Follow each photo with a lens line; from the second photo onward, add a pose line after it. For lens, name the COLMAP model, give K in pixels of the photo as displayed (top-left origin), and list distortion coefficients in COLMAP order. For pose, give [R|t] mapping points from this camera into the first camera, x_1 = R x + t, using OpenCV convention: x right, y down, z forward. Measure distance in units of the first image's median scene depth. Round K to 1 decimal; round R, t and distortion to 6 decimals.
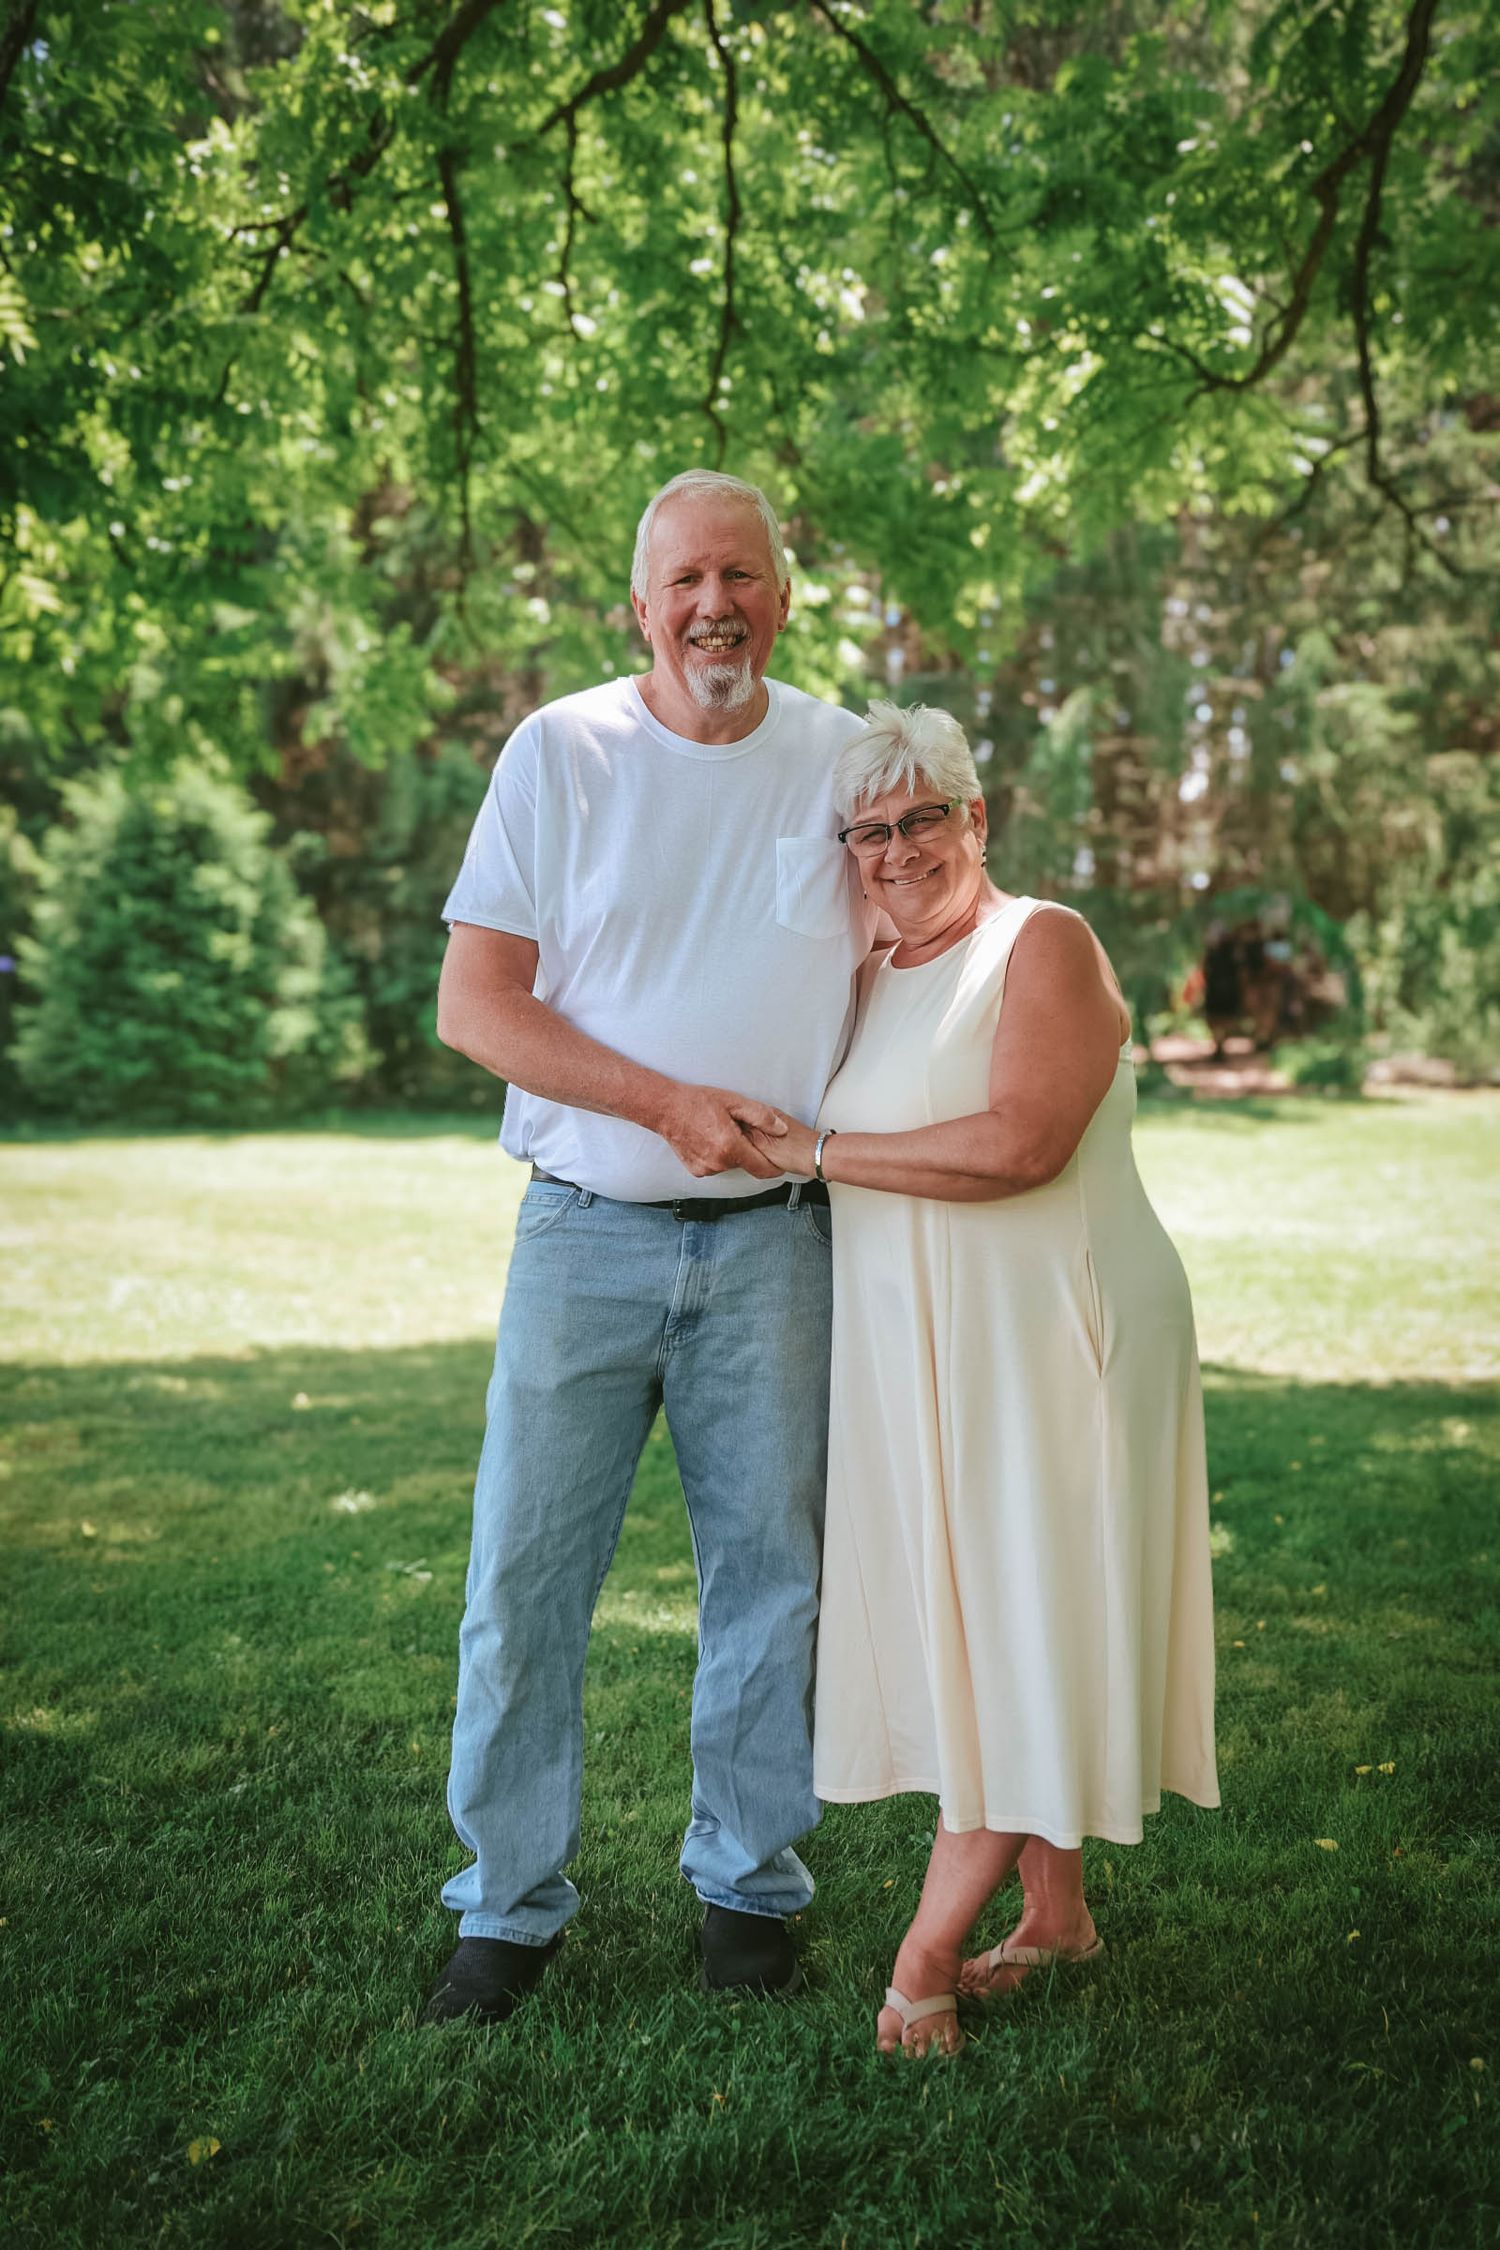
lens RADIAL K [[2530.7, 0, 747.7], [0, 2530.7, 1250.1], [0, 0, 1]] dist [0.016449, -0.410918]
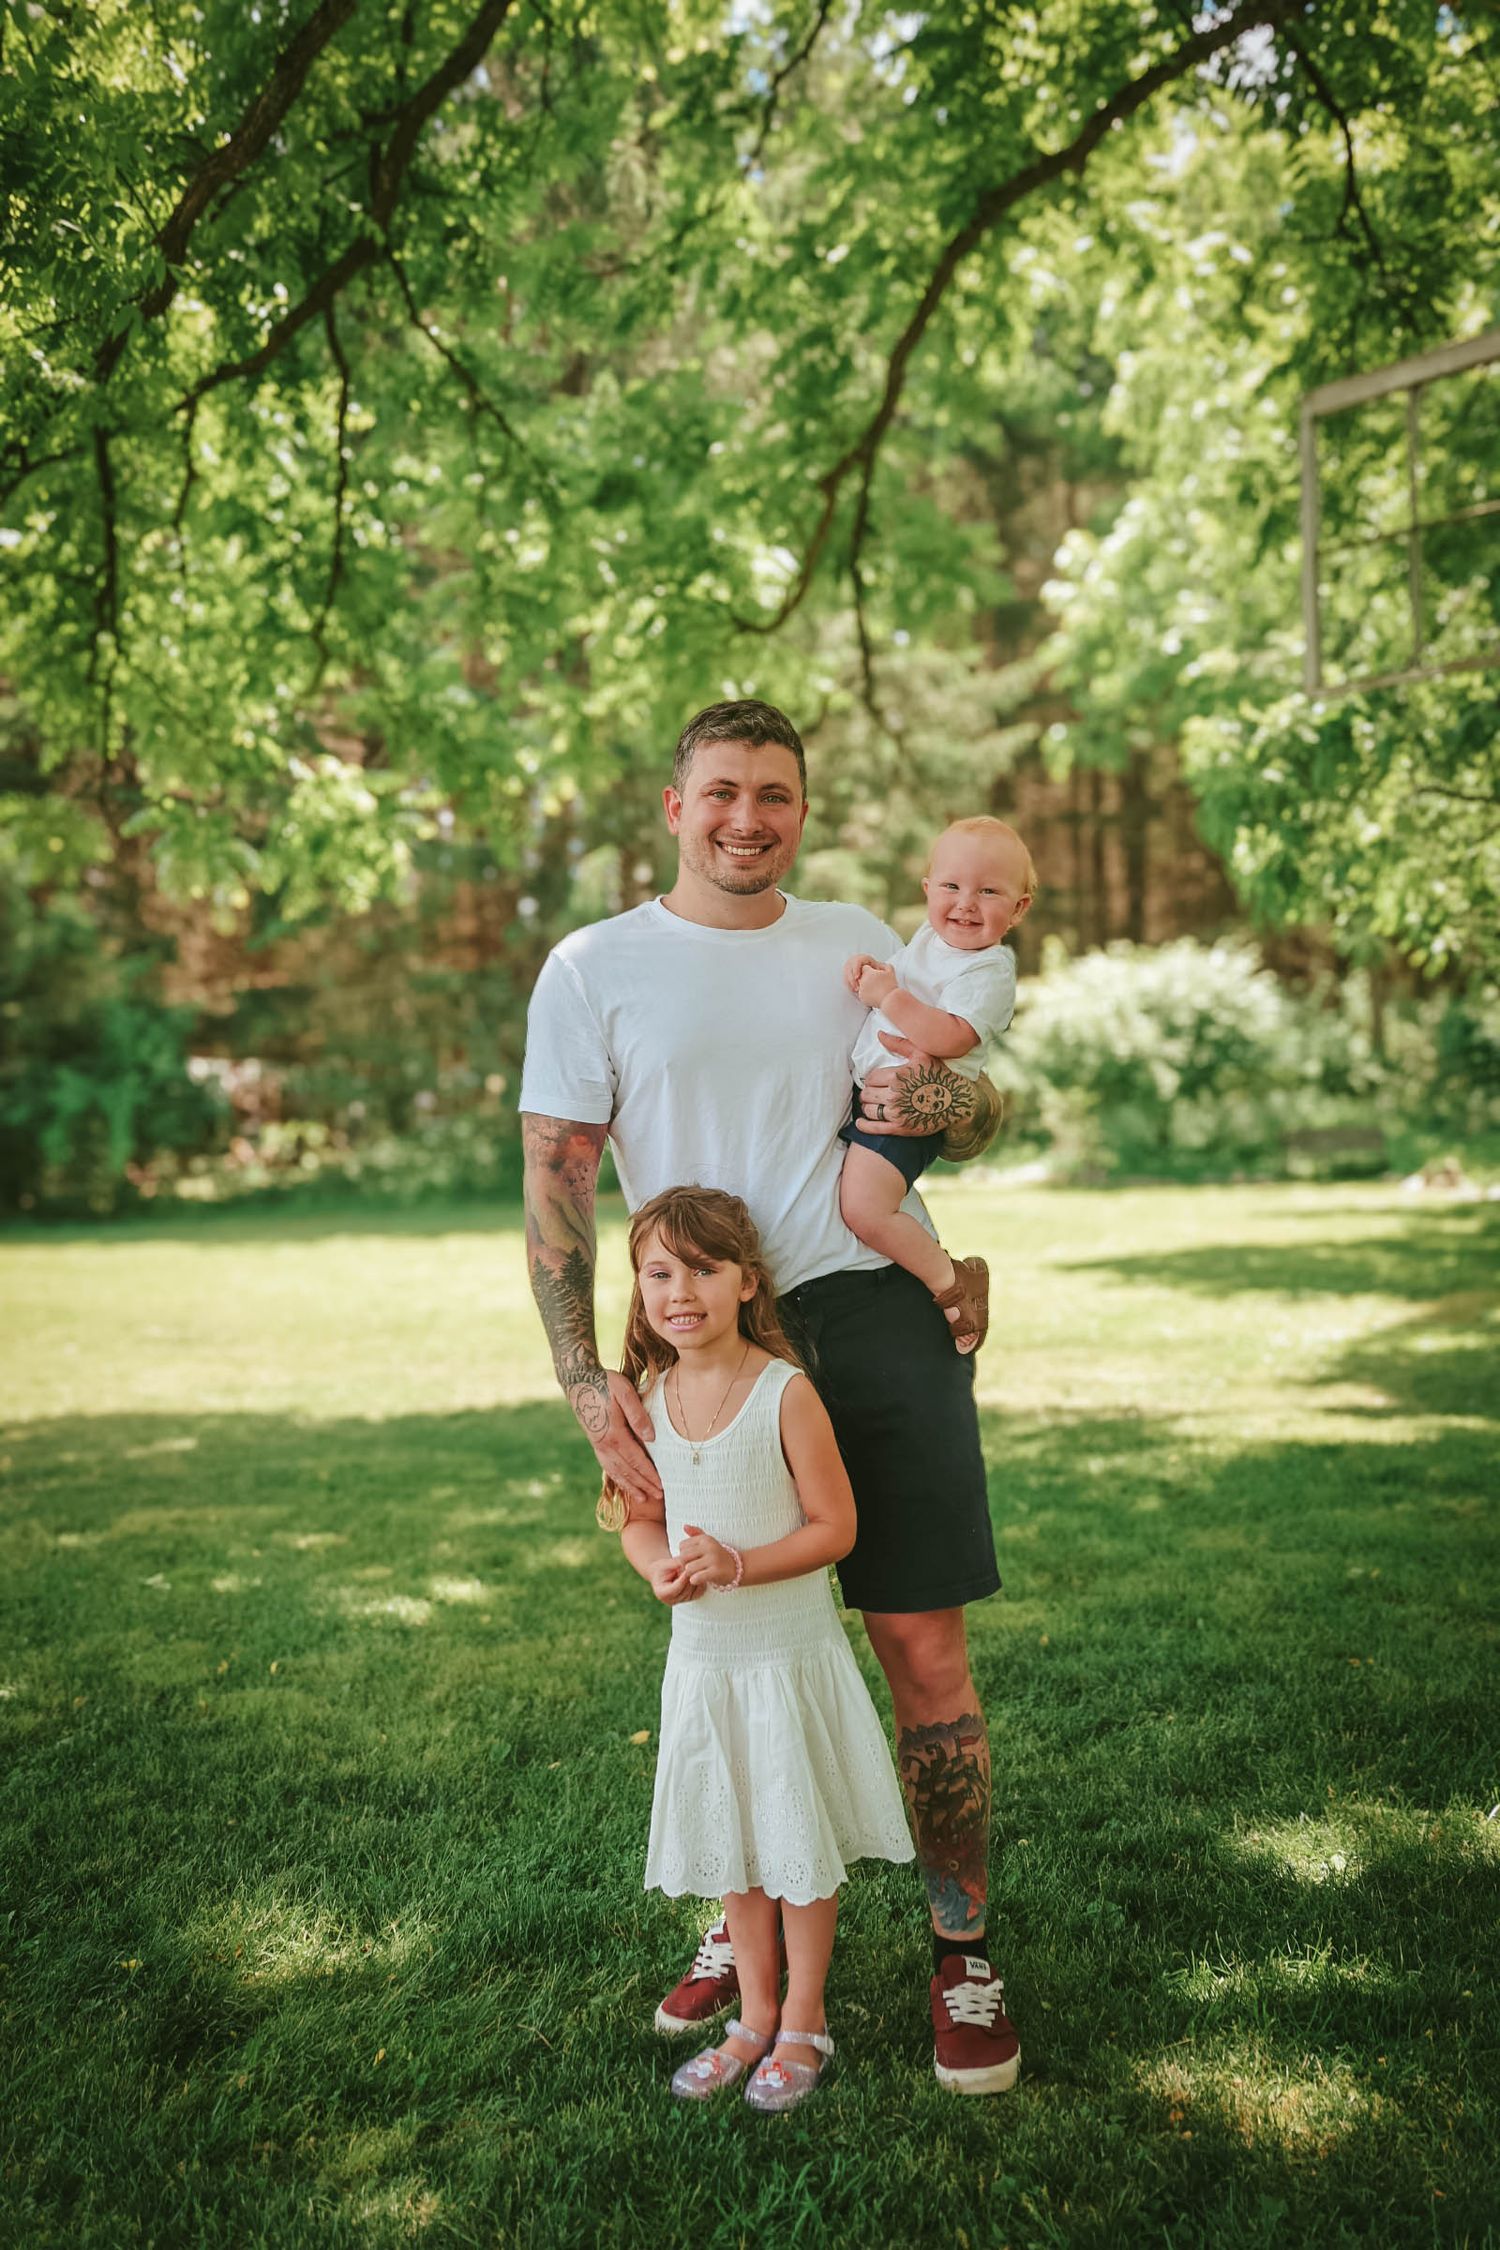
lens RADIAL K [[2269.1, 0, 750.0], [0, 2269.1, 1125.0], [0, 0, 1]] dist [0.009066, 0.020296]
pose [[0.979366, -0.015491, 0.201502, -0.051271], [0.034306, 0.995331, -0.090219, 0.011312], [-0.199164, 0.095270, 0.975324, -0.117863]]
